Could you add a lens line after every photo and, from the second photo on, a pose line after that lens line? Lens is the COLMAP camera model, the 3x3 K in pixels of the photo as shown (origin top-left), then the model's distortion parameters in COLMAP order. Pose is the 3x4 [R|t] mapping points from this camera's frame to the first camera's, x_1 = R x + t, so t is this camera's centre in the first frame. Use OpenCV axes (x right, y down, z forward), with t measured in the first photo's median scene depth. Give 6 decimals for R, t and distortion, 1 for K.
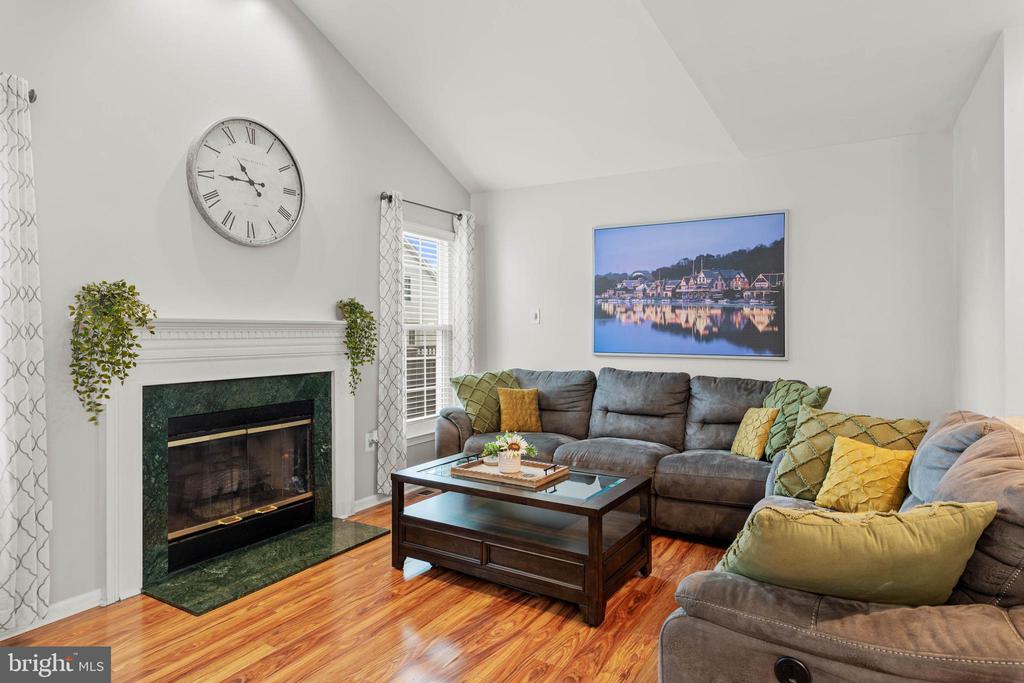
lens RADIAL K [[596.1, 0, 513.0], [0, 596.1, 326.2], [0, 0, 1]] dist [-0.002682, -0.001019]
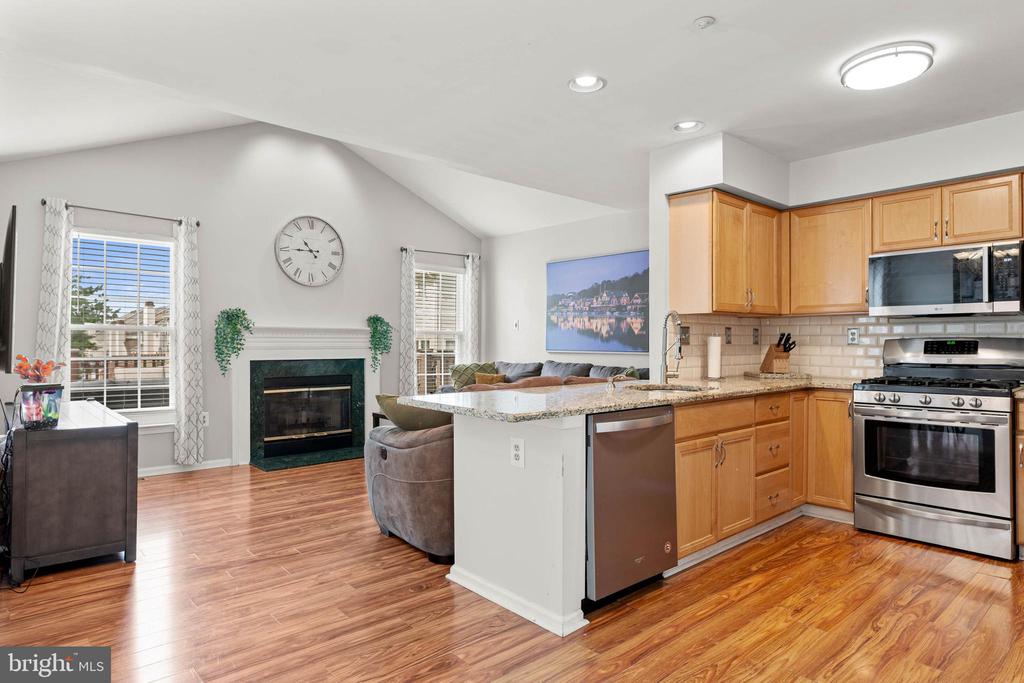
lens RADIAL K [[592.0, 0, 512.0], [0, 592.0, 341.5], [0, 0, 1]] dist [-0.001207, -0.000612]
pose [[0.951401, 0.001962, -0.307950, 0.559268], [-0.000166, 0.999983, 0.005857, 0.017395], [0.307956, -0.005521, 0.951385, -0.416927]]
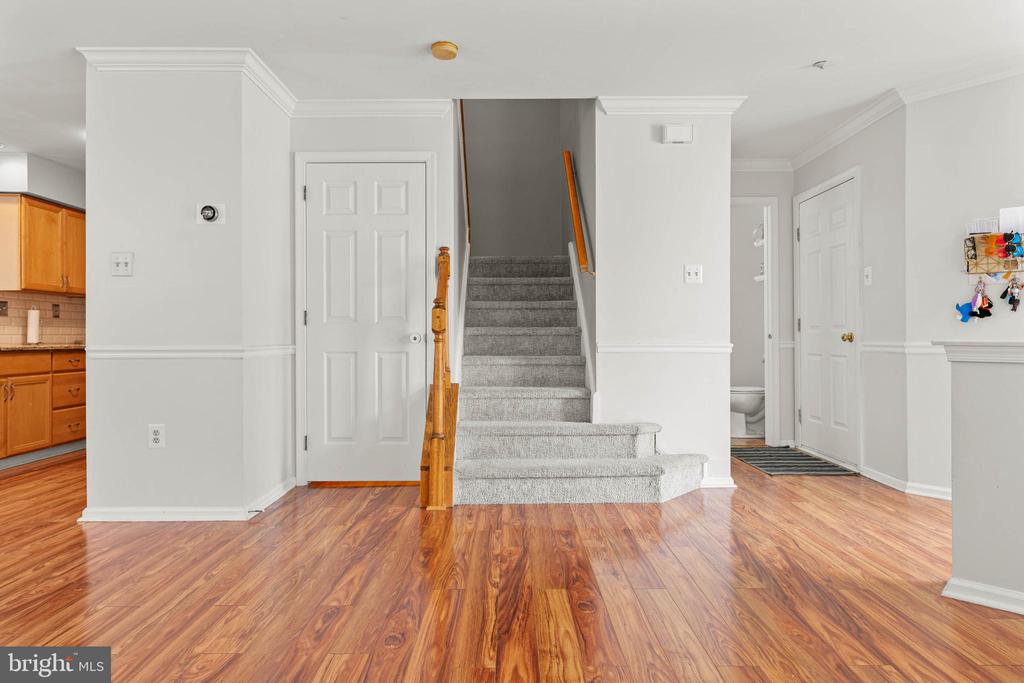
lens RADIAL K [[588.4, 0, 511.8], [0, 588.4, 334.1], [0, 0, 1]] dist [-0.003451, 0.000443]
pose [[0.859504, 0.002404, 0.511123, 0.813571], [-0.003164, 0.999995, 0.000617, 0.061595], [-0.511119, -0.002147, 0.859507, -0.952258]]
